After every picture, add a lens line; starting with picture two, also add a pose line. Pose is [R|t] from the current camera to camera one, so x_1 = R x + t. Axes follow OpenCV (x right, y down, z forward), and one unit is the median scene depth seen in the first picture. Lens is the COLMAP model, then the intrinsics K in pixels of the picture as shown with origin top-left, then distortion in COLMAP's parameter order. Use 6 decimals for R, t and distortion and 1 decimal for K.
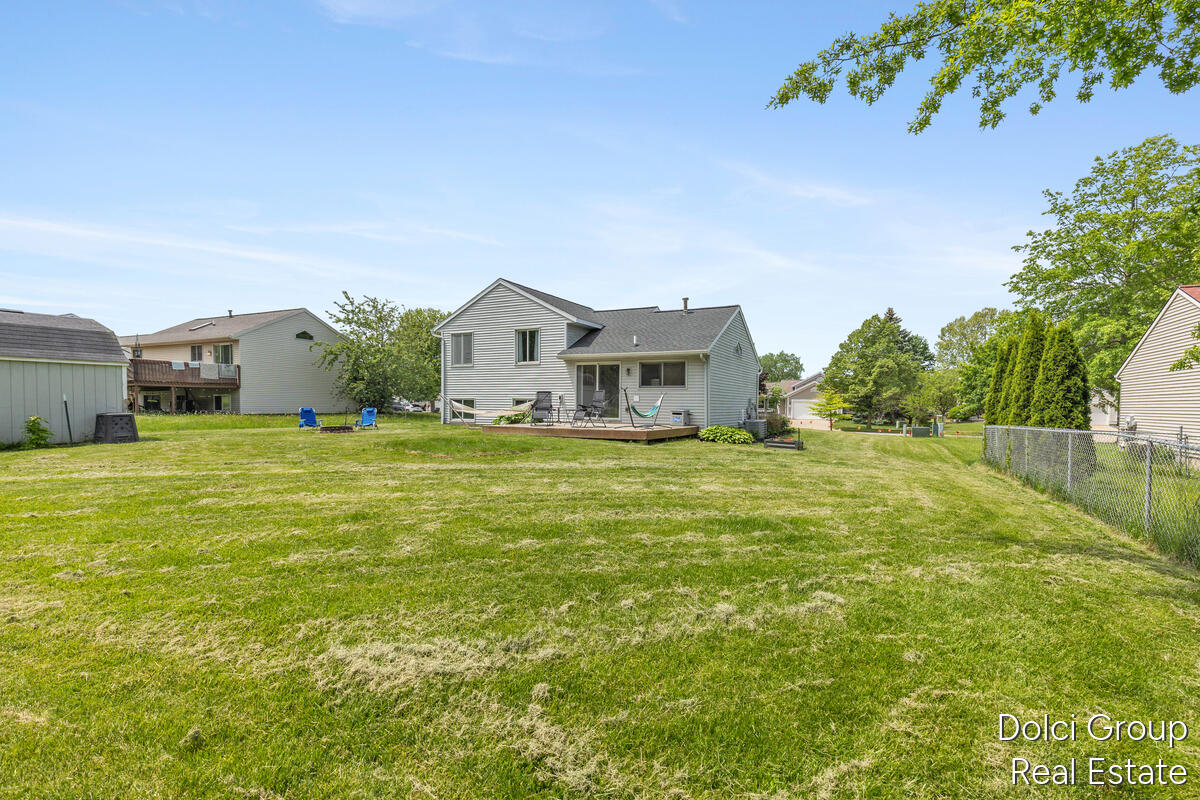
lens RADIAL K [[560.4, 0, 611.5], [0, 560.4, 400.5], [0, 0, 1]] dist [0.000326, -0.000746]
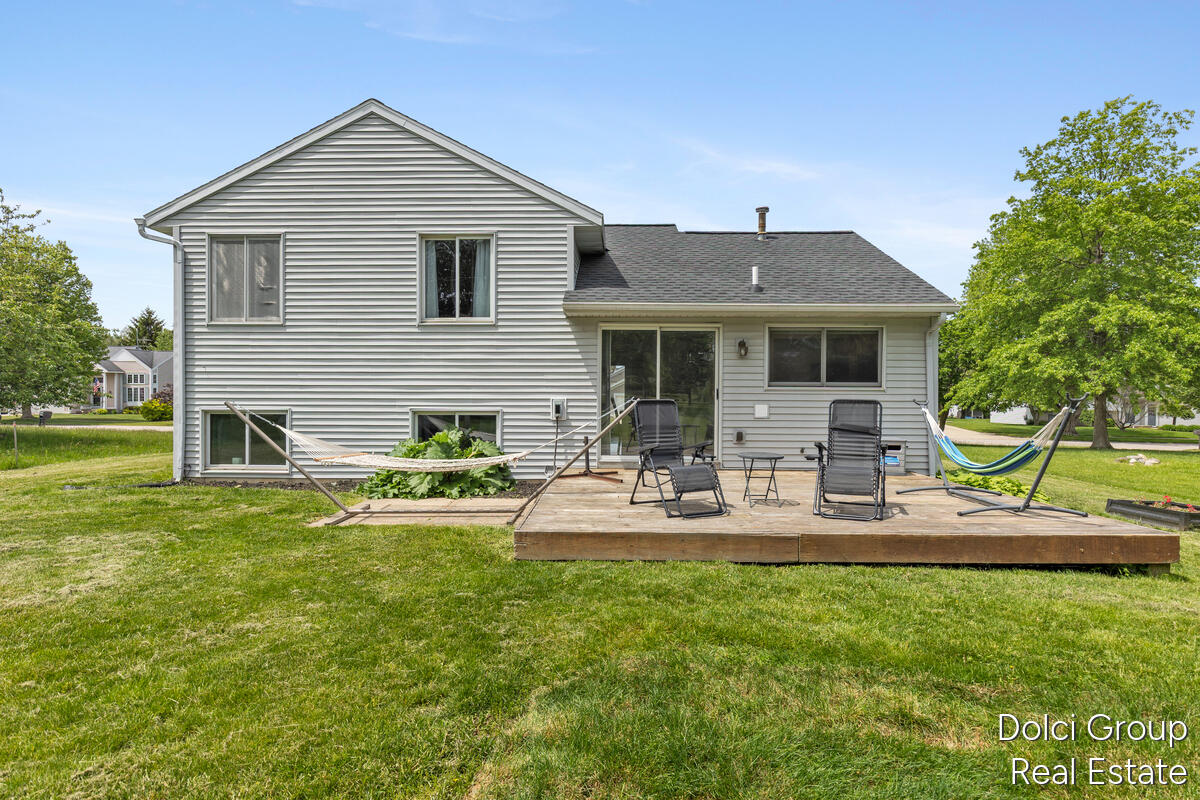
lens RADIAL K [[638.0, 0, 600.0], [0, 638.0, 400.0], [0, 0, 1]] dist [0.003867, 0.000436]
pose [[0.903312, -0.002943, 0.428974, -0.252669], [-0.001581, 0.999947, 0.010190, -0.015616], [-0.428982, -0.009883, 0.903259, 0.547426]]
